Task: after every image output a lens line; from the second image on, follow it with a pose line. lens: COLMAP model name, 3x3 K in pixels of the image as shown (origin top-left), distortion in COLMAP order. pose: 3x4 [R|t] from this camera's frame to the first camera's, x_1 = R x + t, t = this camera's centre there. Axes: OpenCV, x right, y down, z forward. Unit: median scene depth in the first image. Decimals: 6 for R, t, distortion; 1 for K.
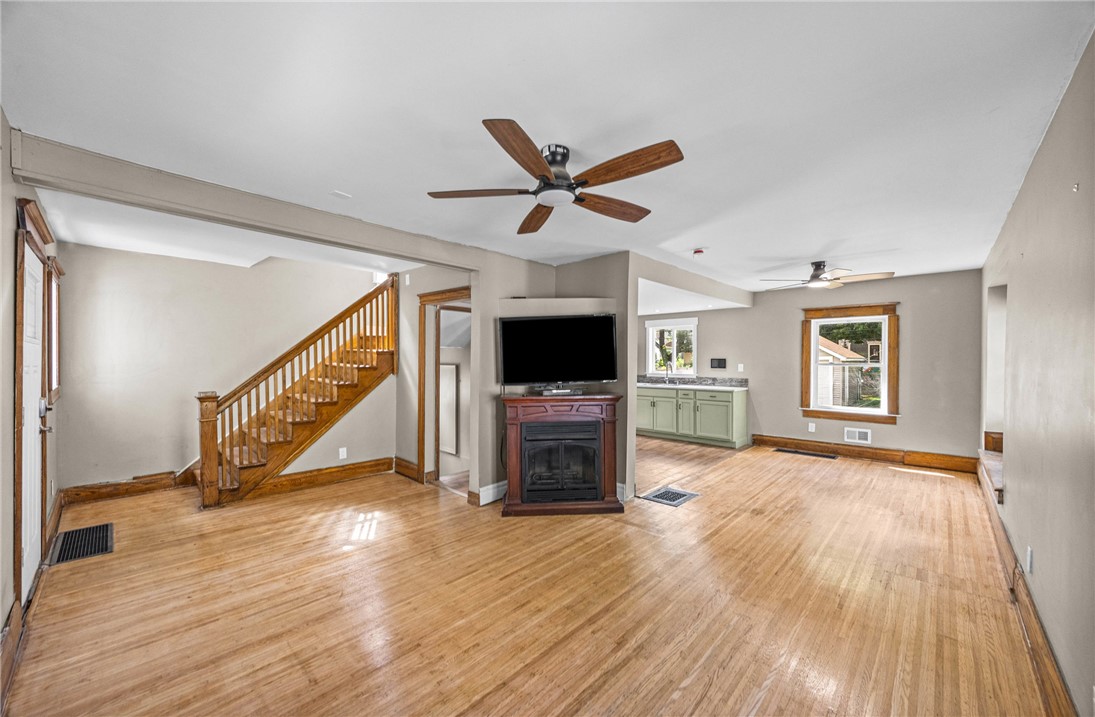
lens RADIAL K [[406.7, 0, 548.6], [0, 406.7, 374.9], [0, 0, 1]] dist [-0.006332, -0.000176]
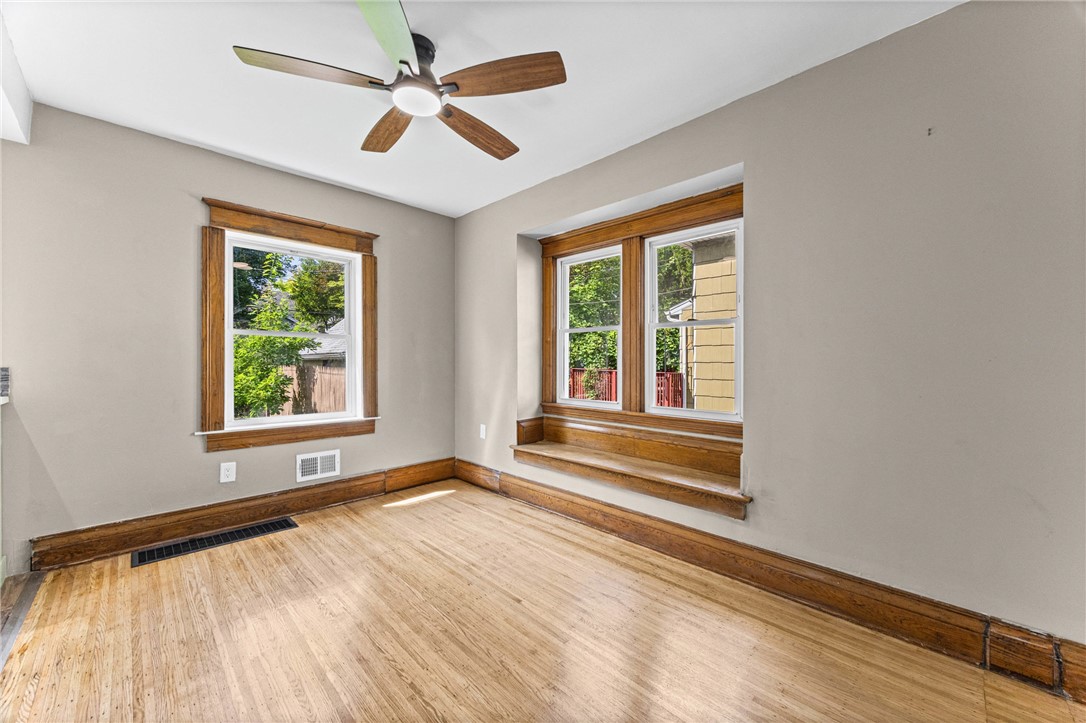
lens RADIAL K [[419.4, 0, 546.8], [0, 419.4, 356.4], [0, 0, 1]] dist [-0.002875, 0.000339]
pose [[0.023146, 0.014629, 0.999625, 0.213227], [0.035243, 0.999259, -0.015439, 0.024625], [-0.999111, 0.035587, 0.022613, 0.687570]]
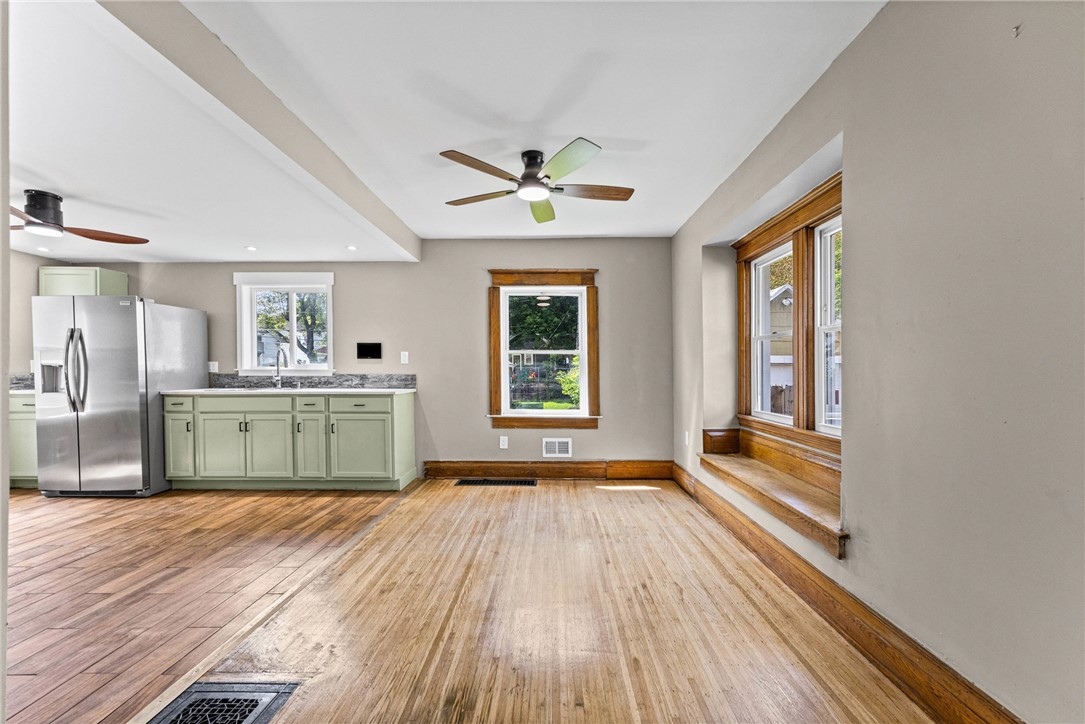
lens RADIAL K [[443.5, 0, 538.0], [0, 443.5, 376.1], [0, 0, 1]] dist [0.004705, 0.001578]
pose [[0.741287, -0.005774, 0.671163, 0.199714], [0.022868, 0.999600, -0.016658, 0.033004], [-0.670798, 0.027696, 0.741122, 0.428305]]
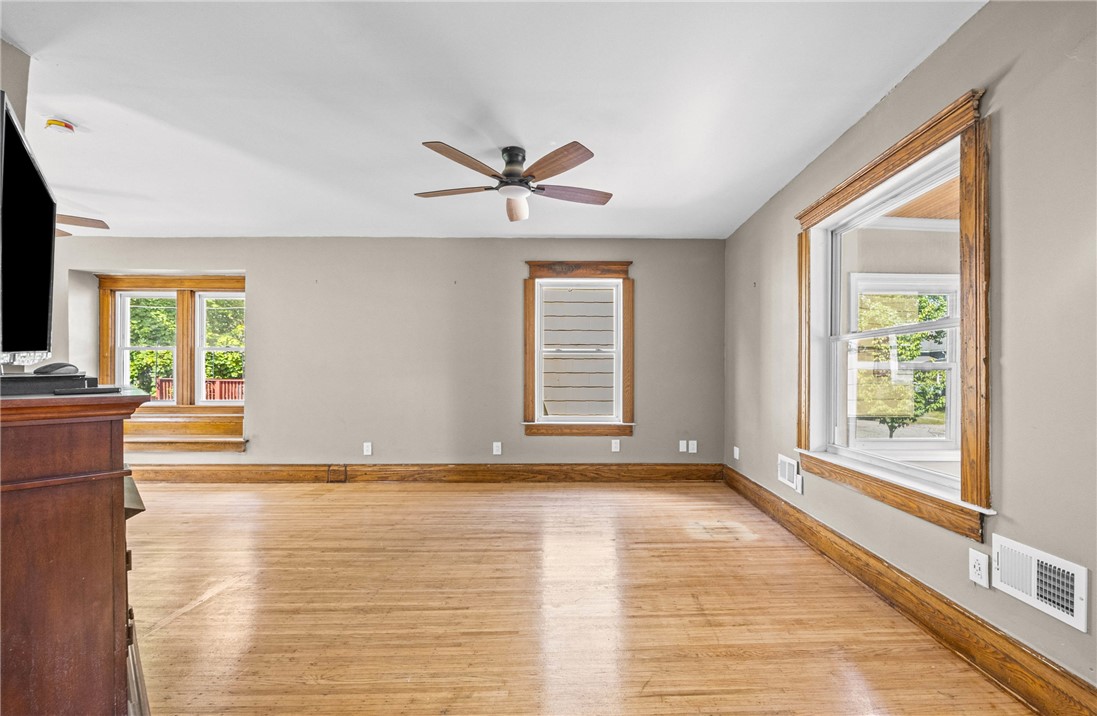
lens RADIAL K [[449.3, 0, 586.3], [0, 449.3, 371.9], [0, 0, 1]] dist [-0.003544, 0.000379]
pose [[-0.696231, -0.000056, 0.717818, -0.392496], [0.026879, 0.999297, 0.026148, 0.024852], [-0.717315, 0.037500, -0.695739, 0.638101]]
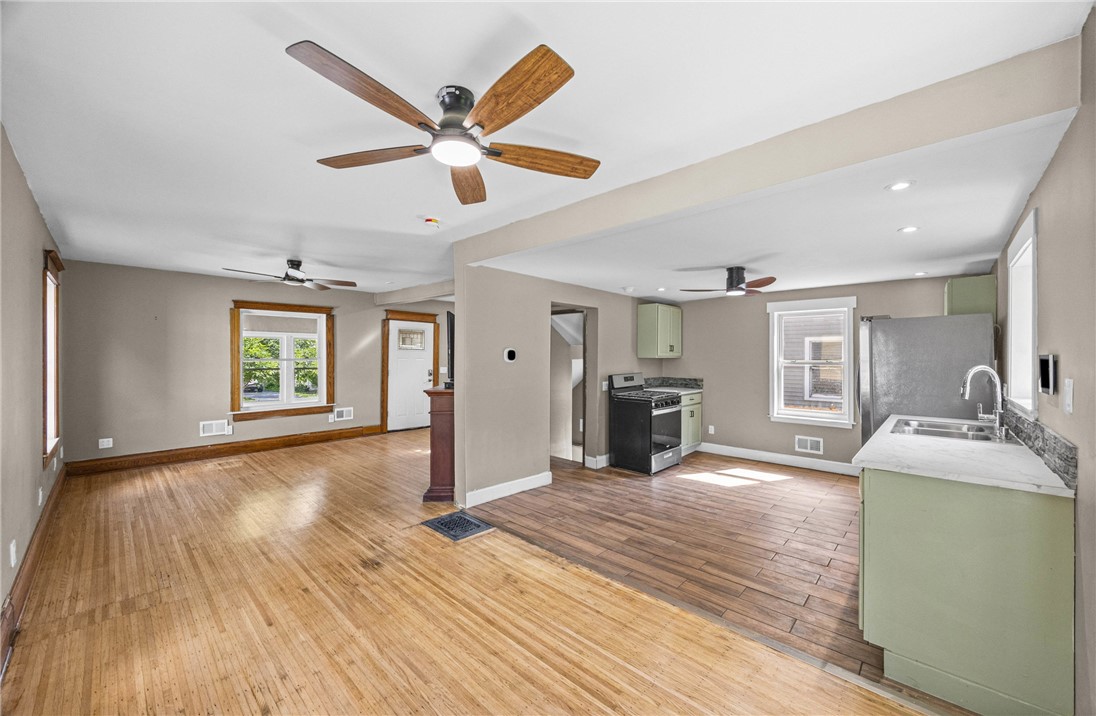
lens RADIAL K [[419.8, 0, 550.2], [0, 419.8, 357.1], [0, 0, 1]] dist [0.000895, -0.000486]
pose [[0.012403, 0.000791, -0.999923, 0.839066], [-0.039186, 0.999232, 0.000304, -0.030965], [0.999155, 0.039179, 0.012425, 0.855447]]
